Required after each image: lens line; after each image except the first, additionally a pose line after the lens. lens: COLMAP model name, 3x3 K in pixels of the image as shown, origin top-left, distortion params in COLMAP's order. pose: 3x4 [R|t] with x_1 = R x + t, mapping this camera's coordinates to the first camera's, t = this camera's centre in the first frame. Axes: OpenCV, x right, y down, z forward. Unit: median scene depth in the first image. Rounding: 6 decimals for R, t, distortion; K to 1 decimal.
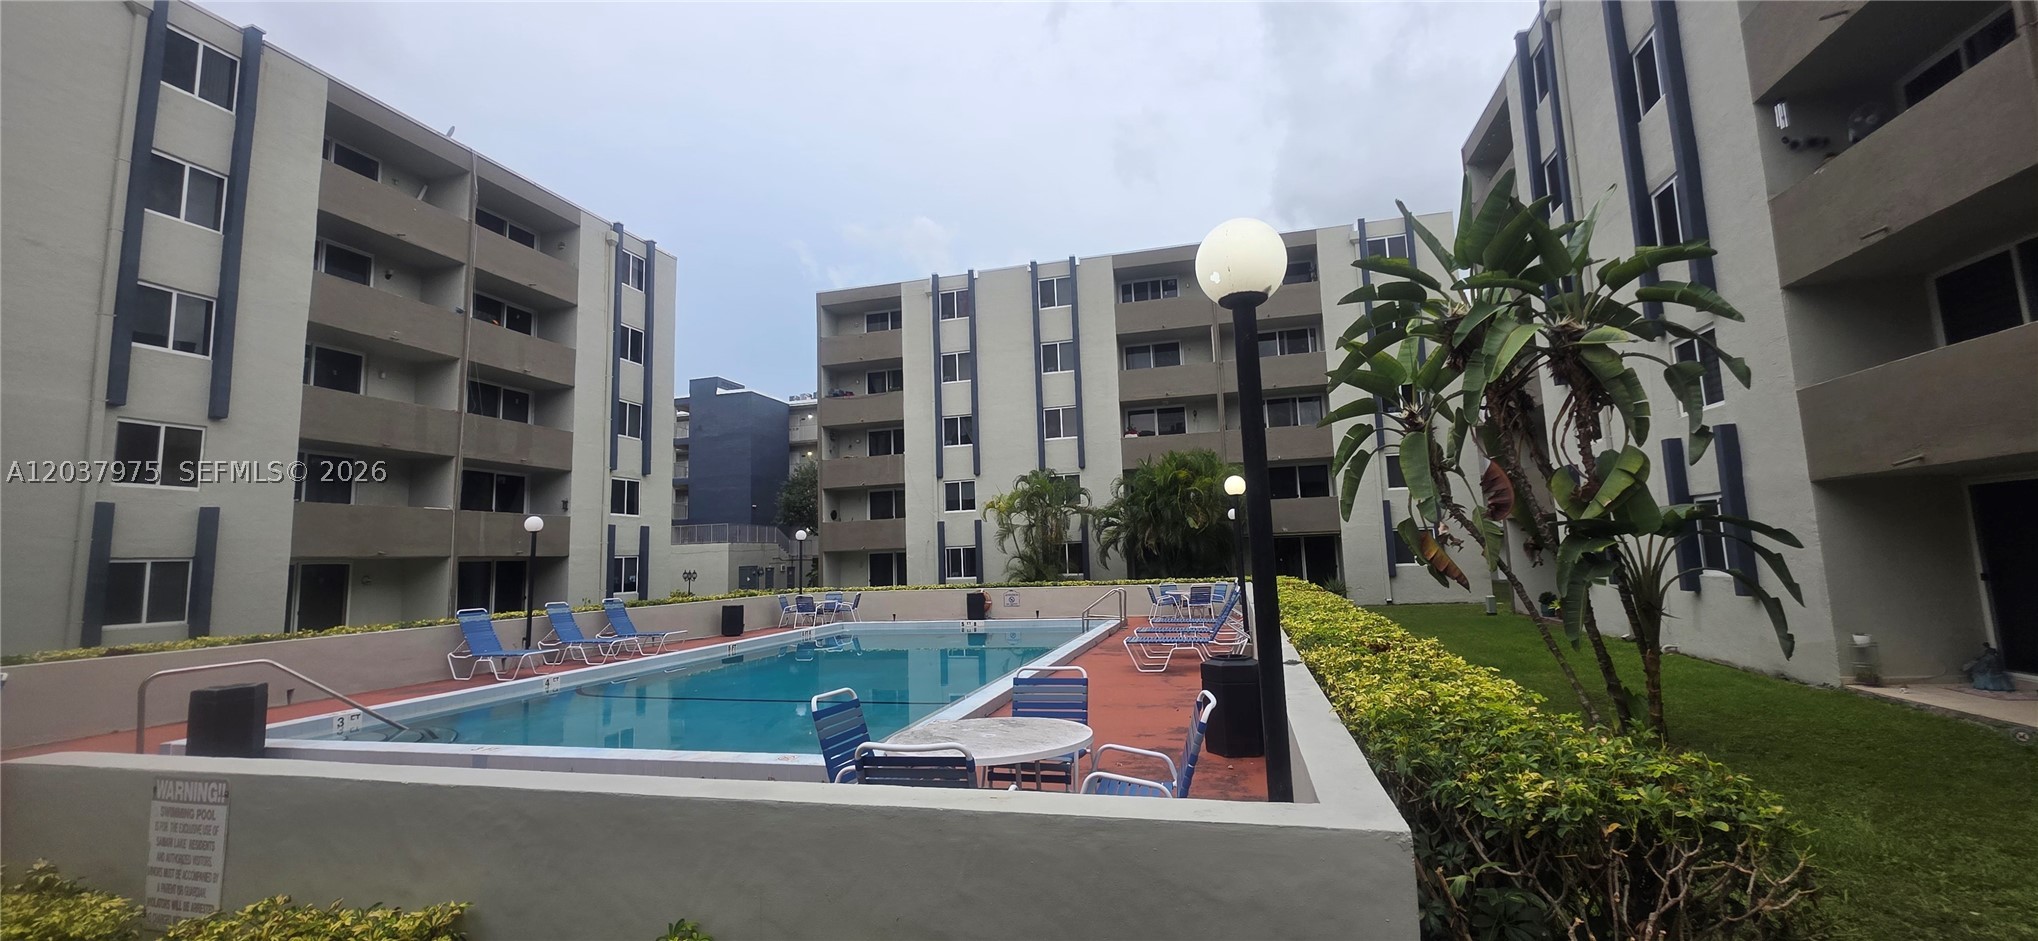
lens RADIAL K [[801.4, 0, 1024.9], [0, 801.4, 470.3], [0, 0, 1]] dist [-0.001079, -0.000036]
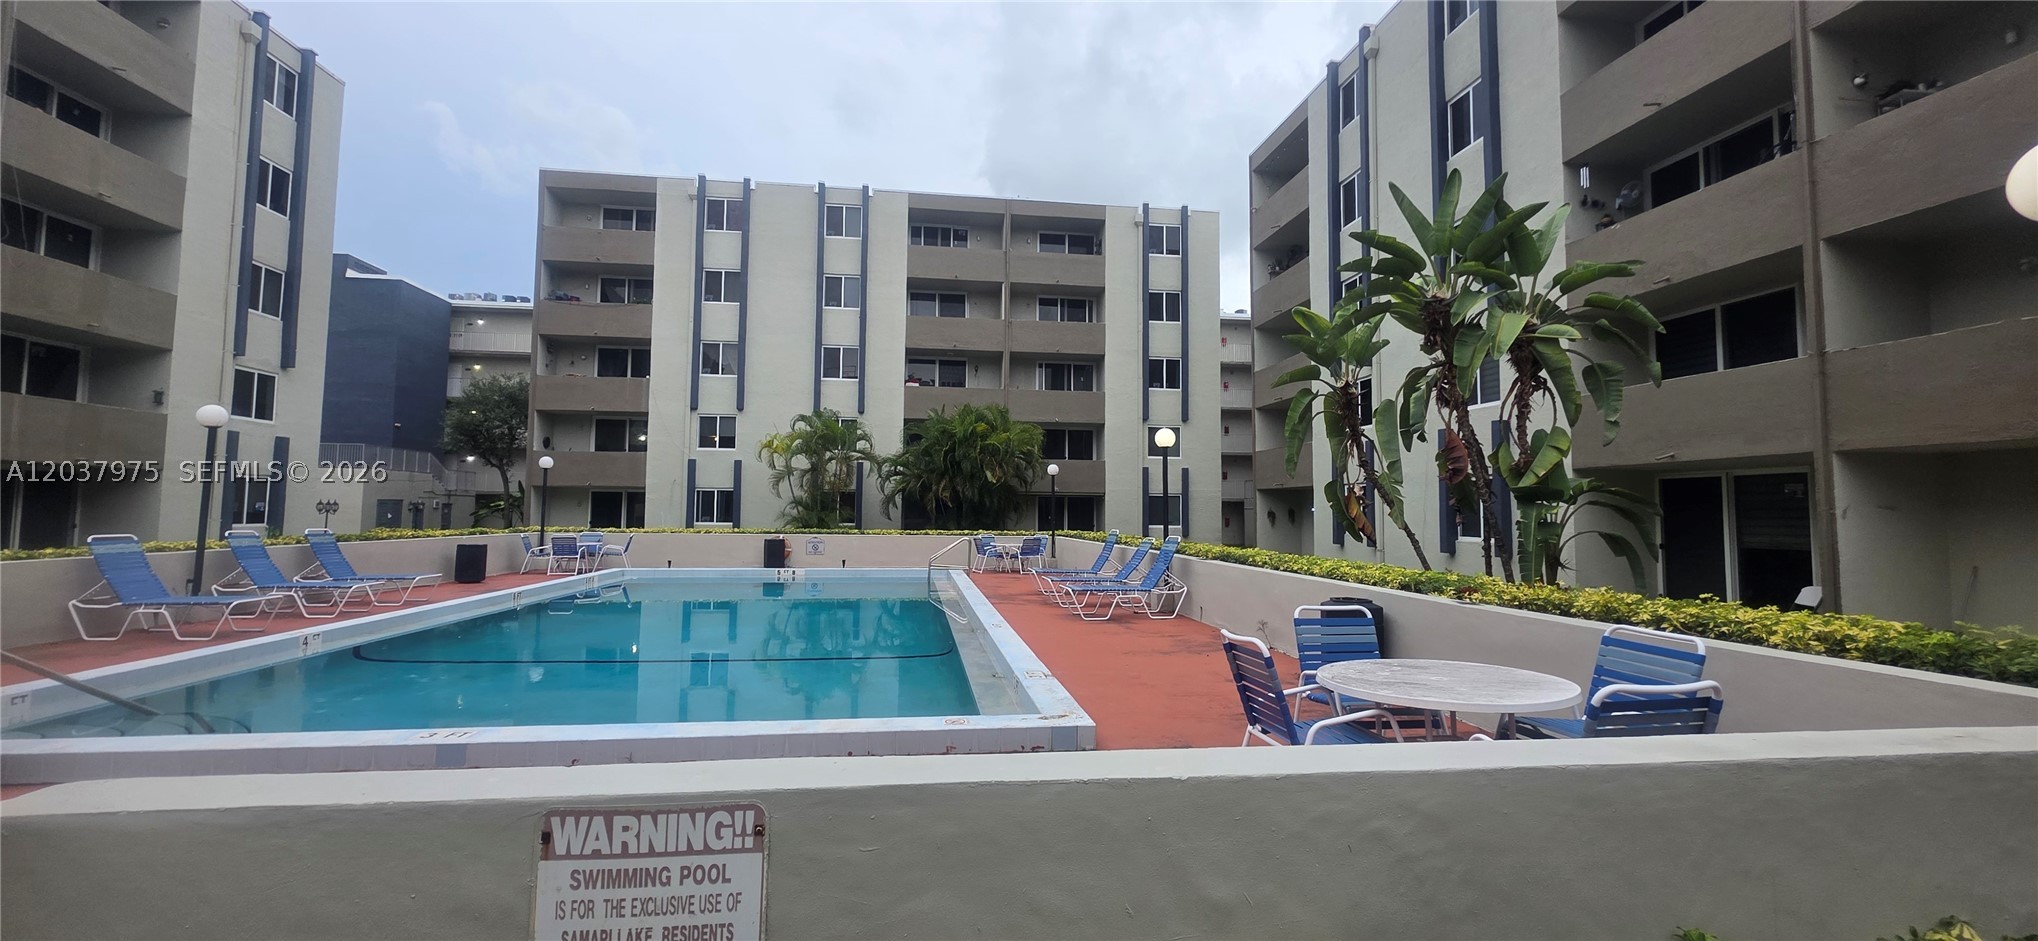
lens RADIAL K [[801.4, 0, 1024.9], [0, 801.4, 470.3], [0, 0, 1]] dist [-0.001079, -0.000036]
pose [[0.923995, 0.063707, 0.377061, -0.103172], [-0.083781, 0.995795, 0.037060, 0.013578], [-0.373114, -0.065834, 0.925447, 0.046254]]
